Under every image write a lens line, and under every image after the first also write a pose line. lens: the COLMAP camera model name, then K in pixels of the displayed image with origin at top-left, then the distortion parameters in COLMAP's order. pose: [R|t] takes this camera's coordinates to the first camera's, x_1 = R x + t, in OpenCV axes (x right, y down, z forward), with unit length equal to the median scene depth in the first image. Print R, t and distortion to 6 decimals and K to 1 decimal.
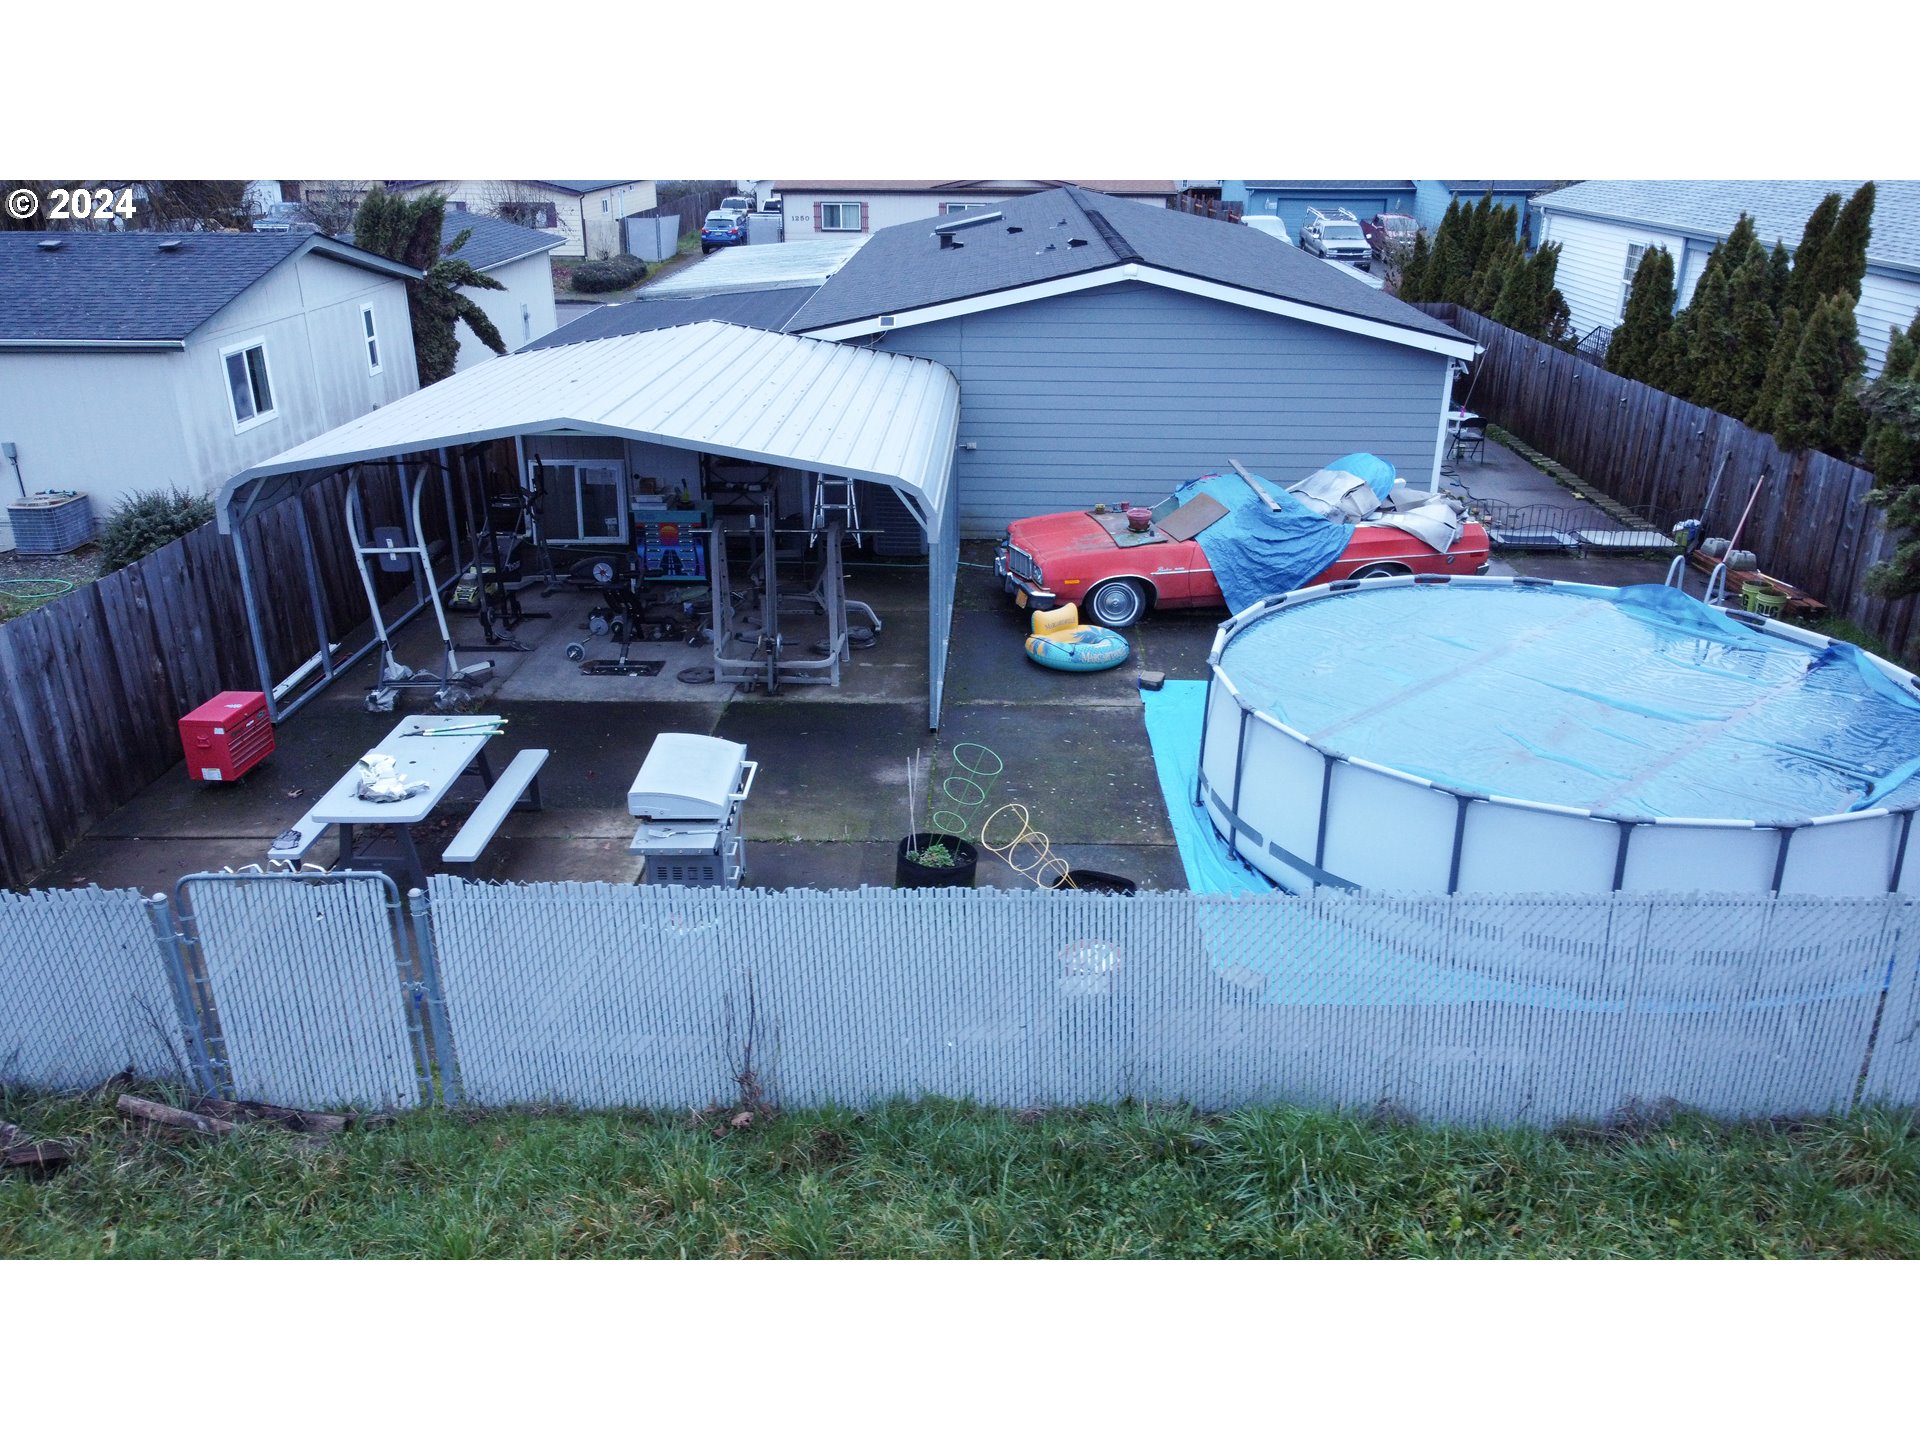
lens RADIAL K [[1446.7, 0, 960.0], [0, 1446.7, 720.0], [0, 0, 1]] dist [0.003390, -0.009117]
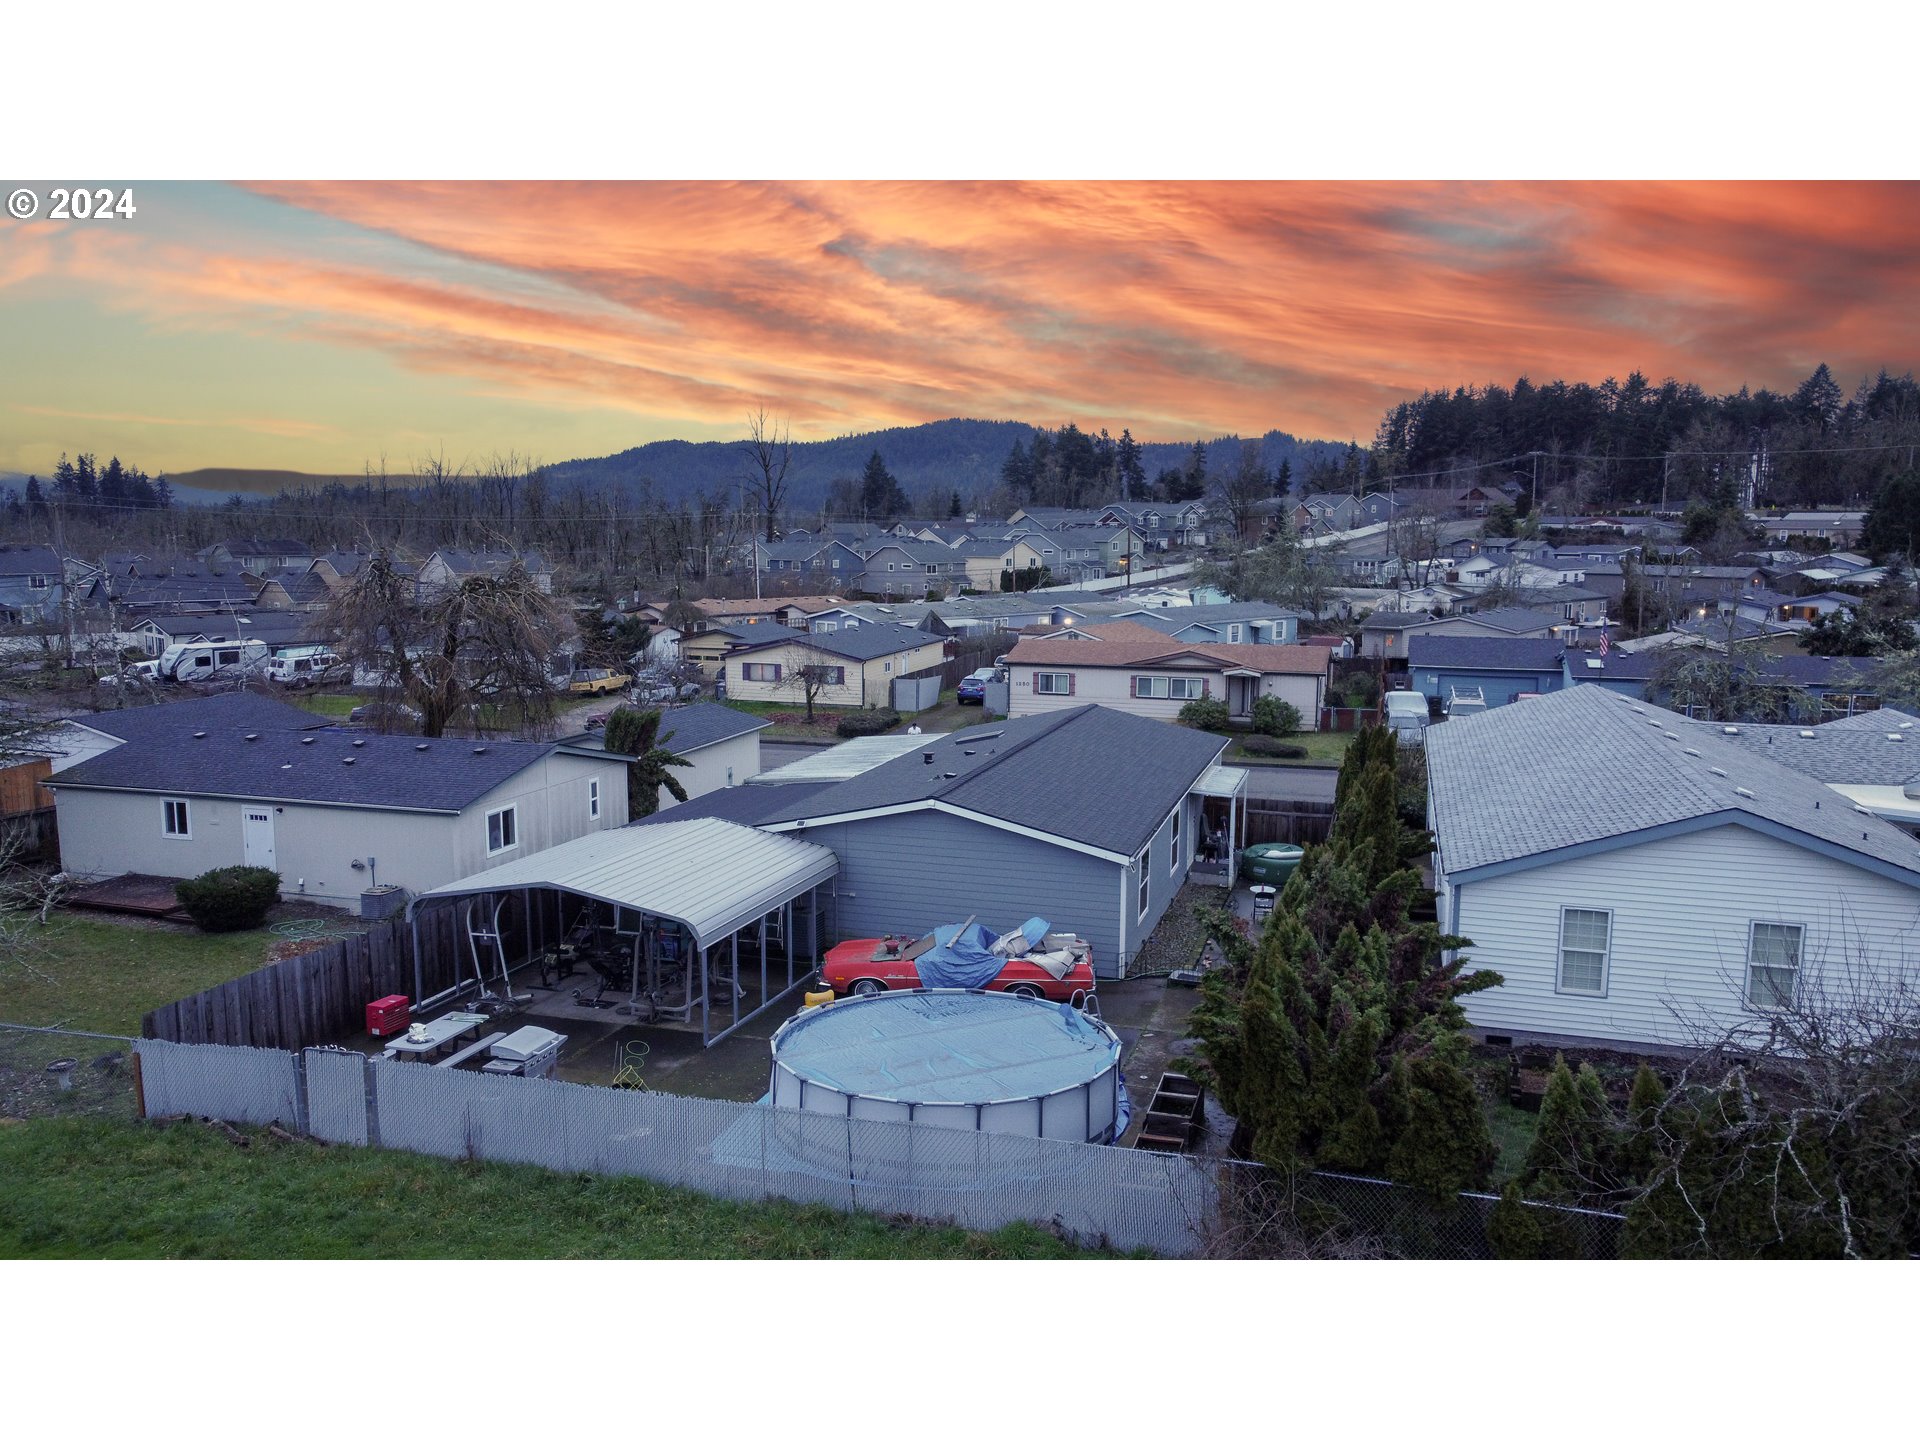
lens RADIAL K [[1446.7, 0, 960.0], [0, 1446.7, 720.0], [0, 0, 1]] dist [0.003390, -0.009117]
pose [[0.962695, 0.035011, -0.268313, 0.726610], [-0.104816, 0.962428, -0.250491, 0.031538], [0.249462, 0.269270, 0.930195, -0.758778]]
